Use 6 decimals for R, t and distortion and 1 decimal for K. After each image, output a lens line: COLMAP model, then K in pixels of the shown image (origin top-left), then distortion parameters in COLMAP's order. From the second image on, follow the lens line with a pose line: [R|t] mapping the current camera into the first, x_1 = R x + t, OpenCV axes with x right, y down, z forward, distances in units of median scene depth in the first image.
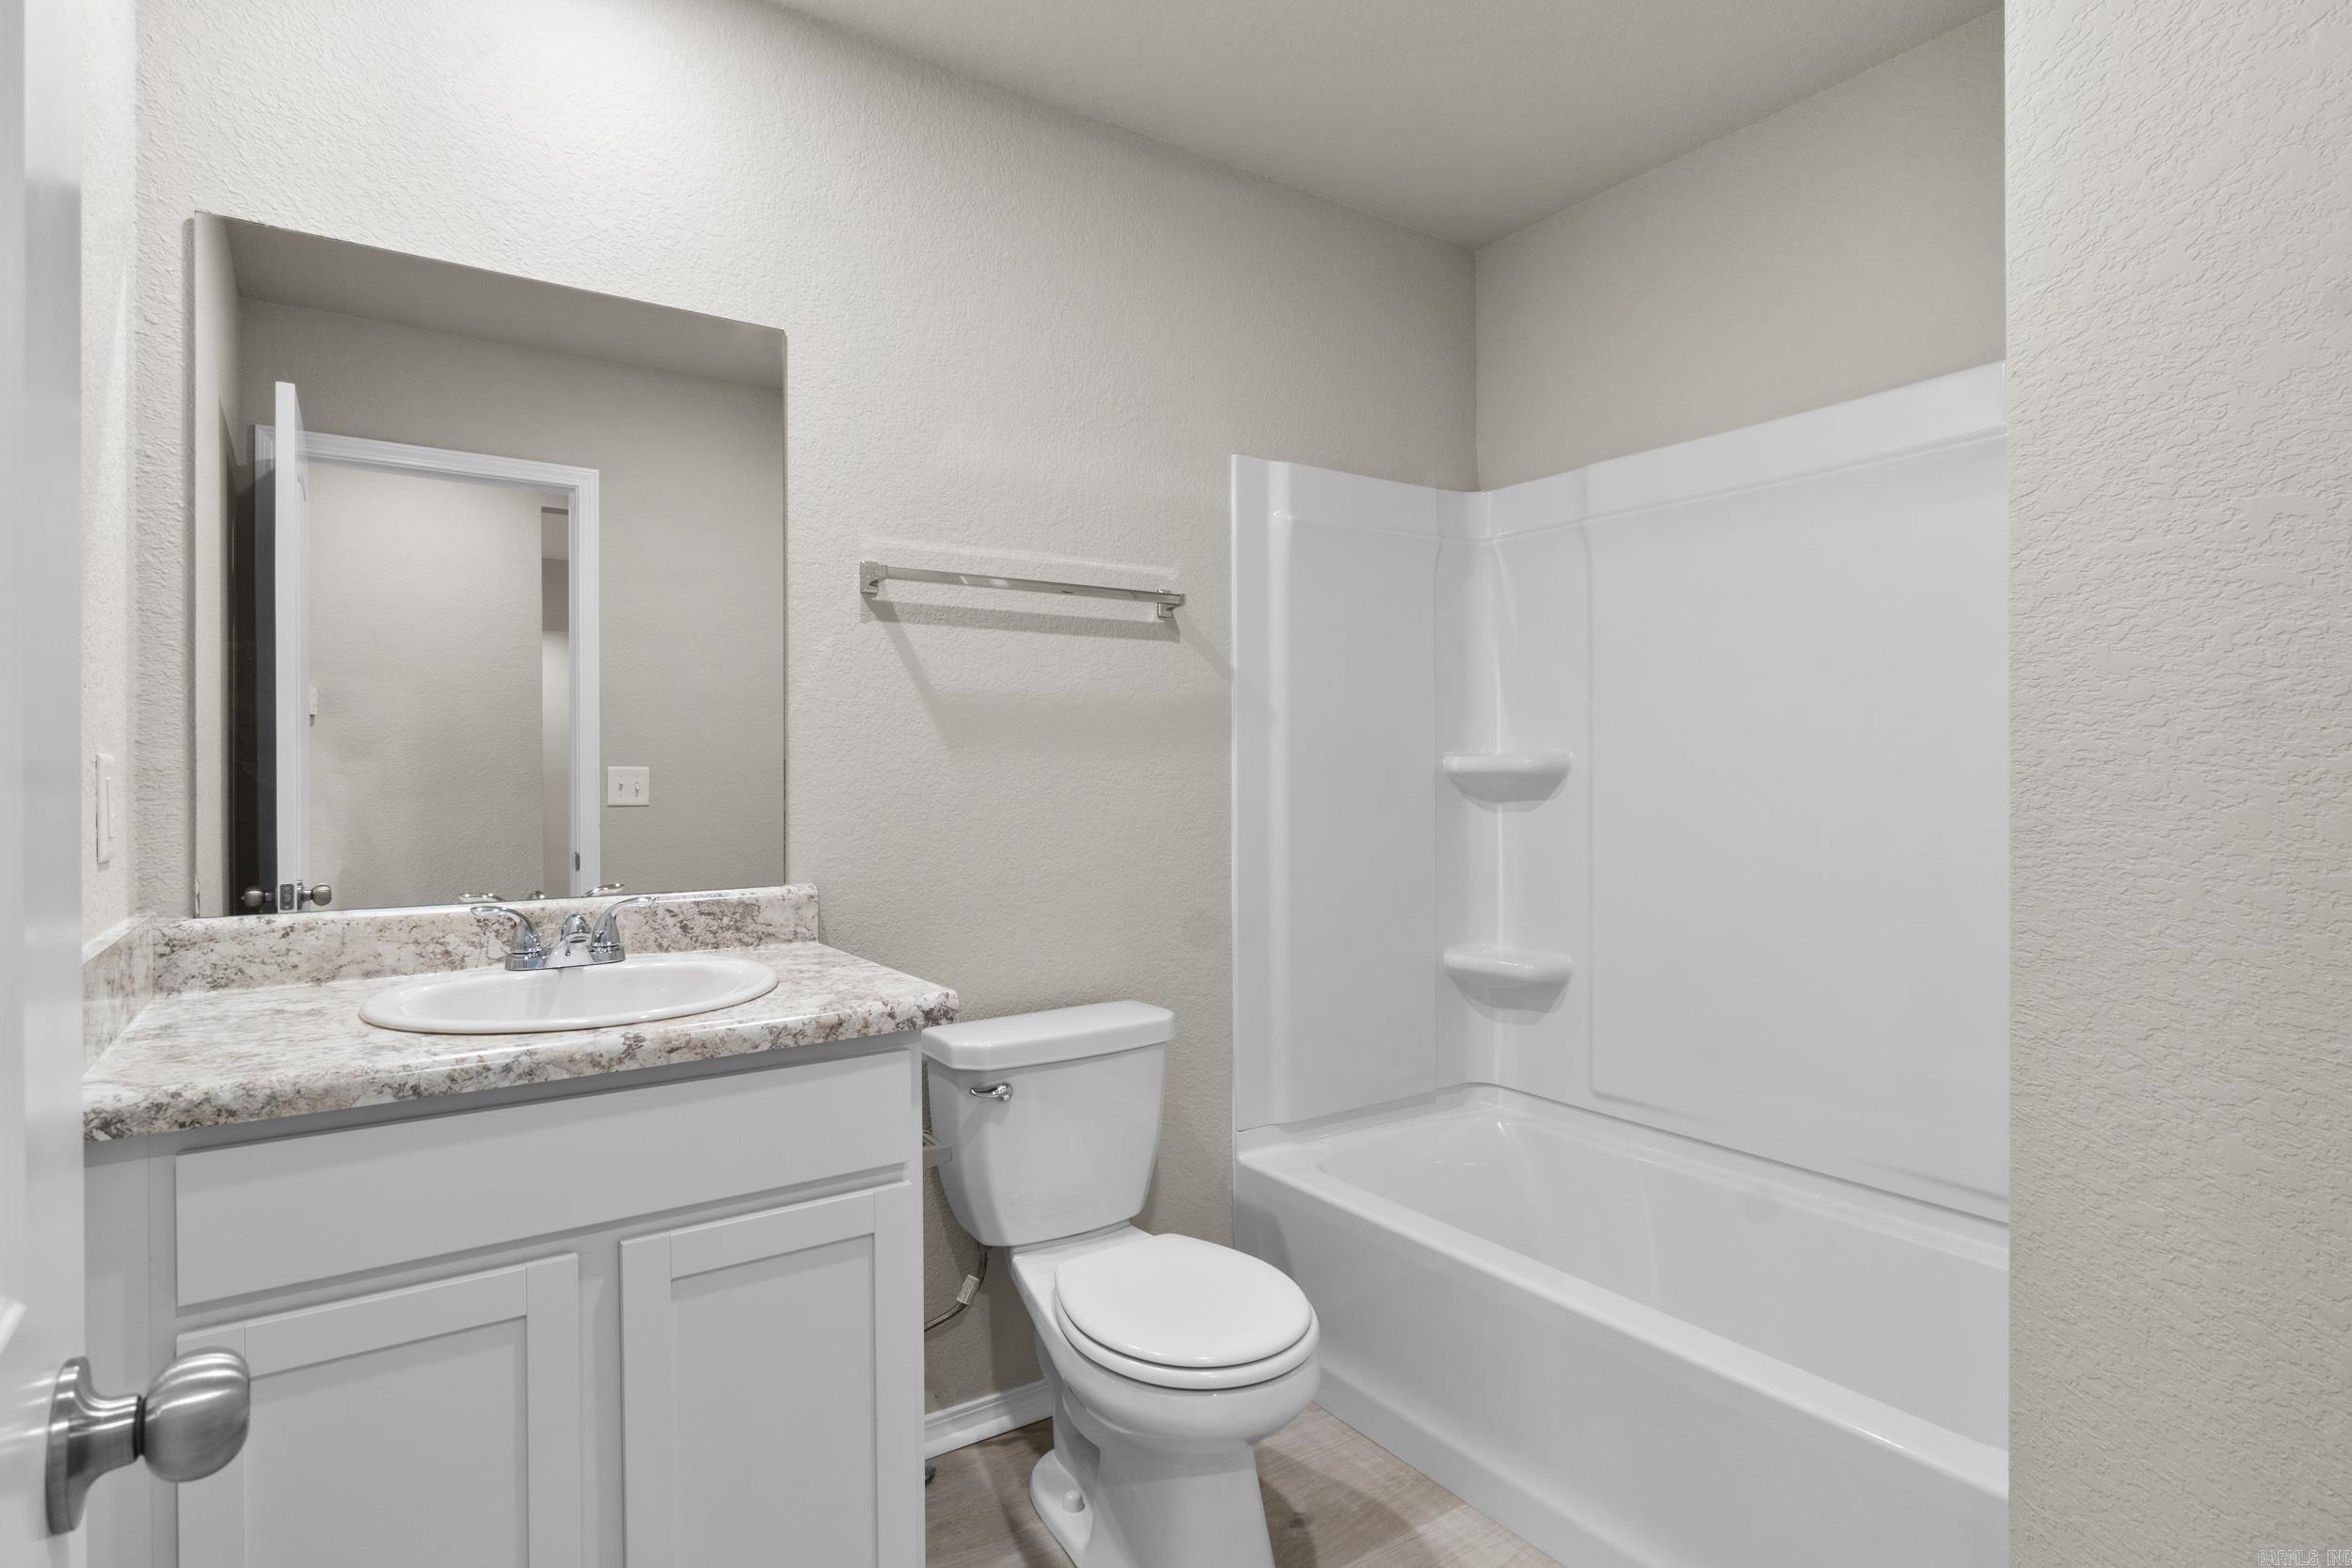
lens RADIAL K [[1192.6, 0, 1175.4], [0, 1192.6, 777.6], [0, 0, 1]] dist [-0.033508, 0.000118]
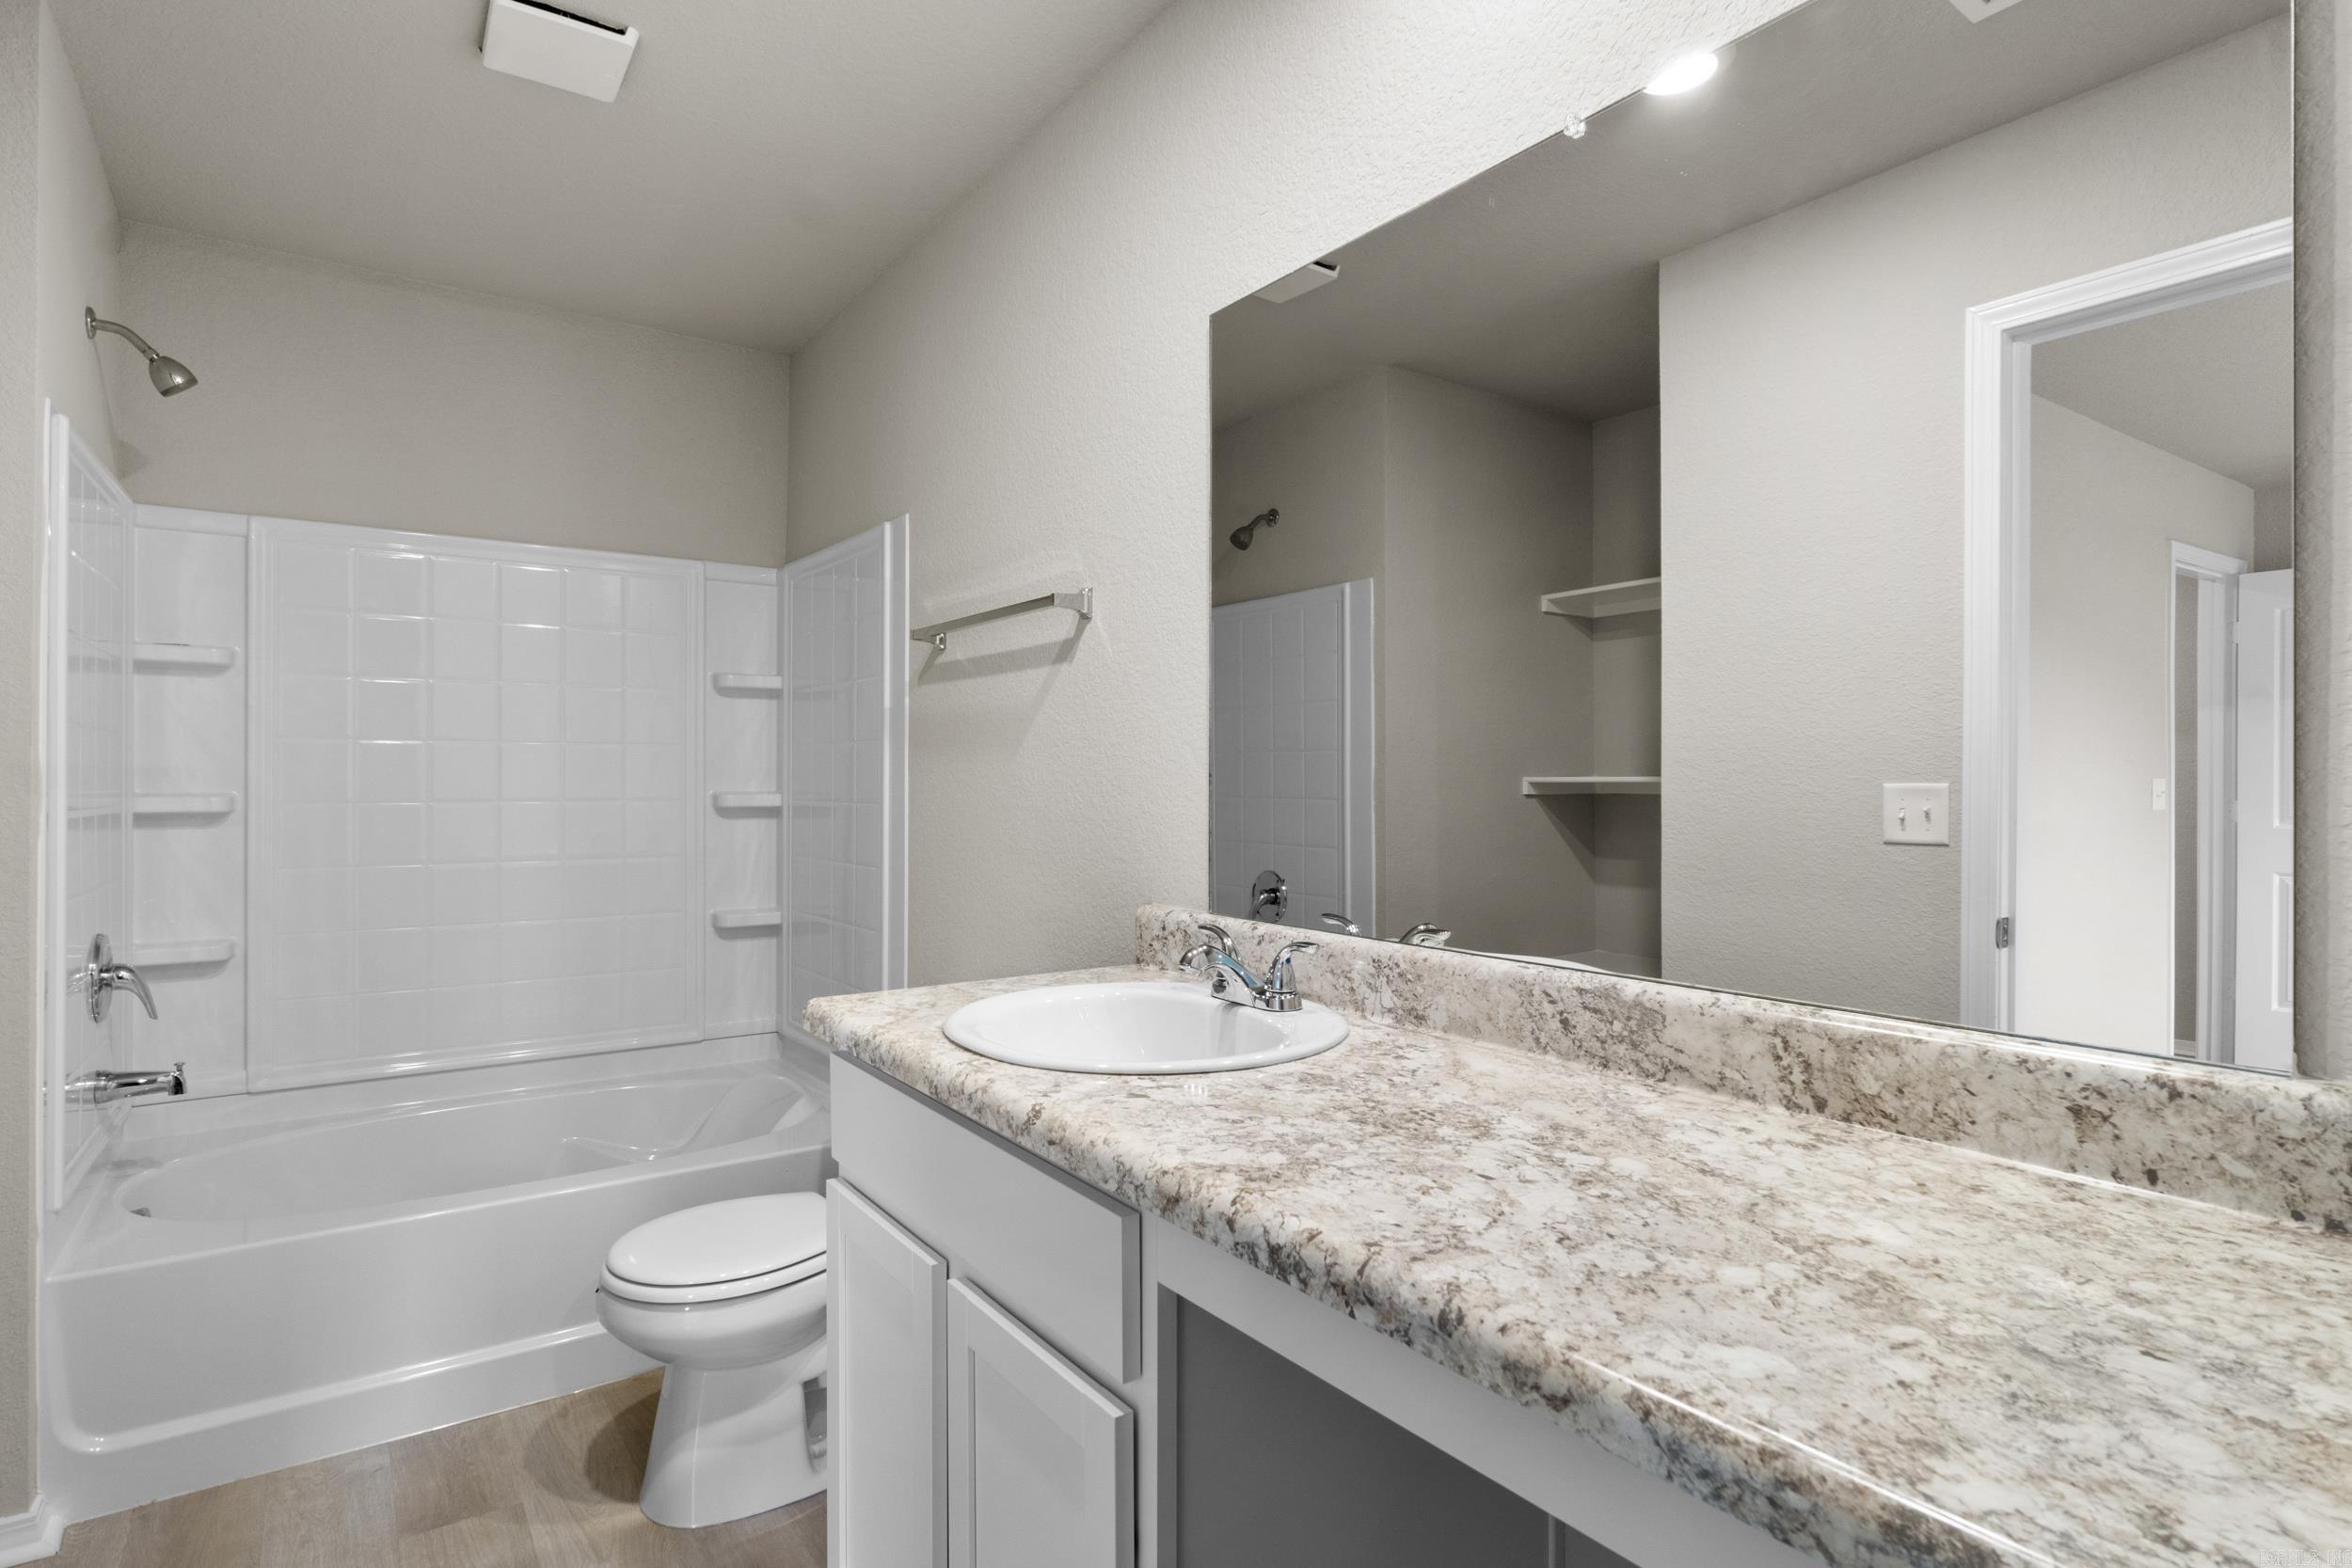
lens RADIAL K [[1192.6, 0, 1174.8], [0, 1192.6, 787.1], [0, 0, 1]] dist [-0.033508, 0.000118]
pose [[-0.043821, -0.000660, -0.999039, 0.259597], [-0.006111, 0.999981, -0.000392, -0.004129], [0.999021, 0.006088, -0.043824, 0.805849]]
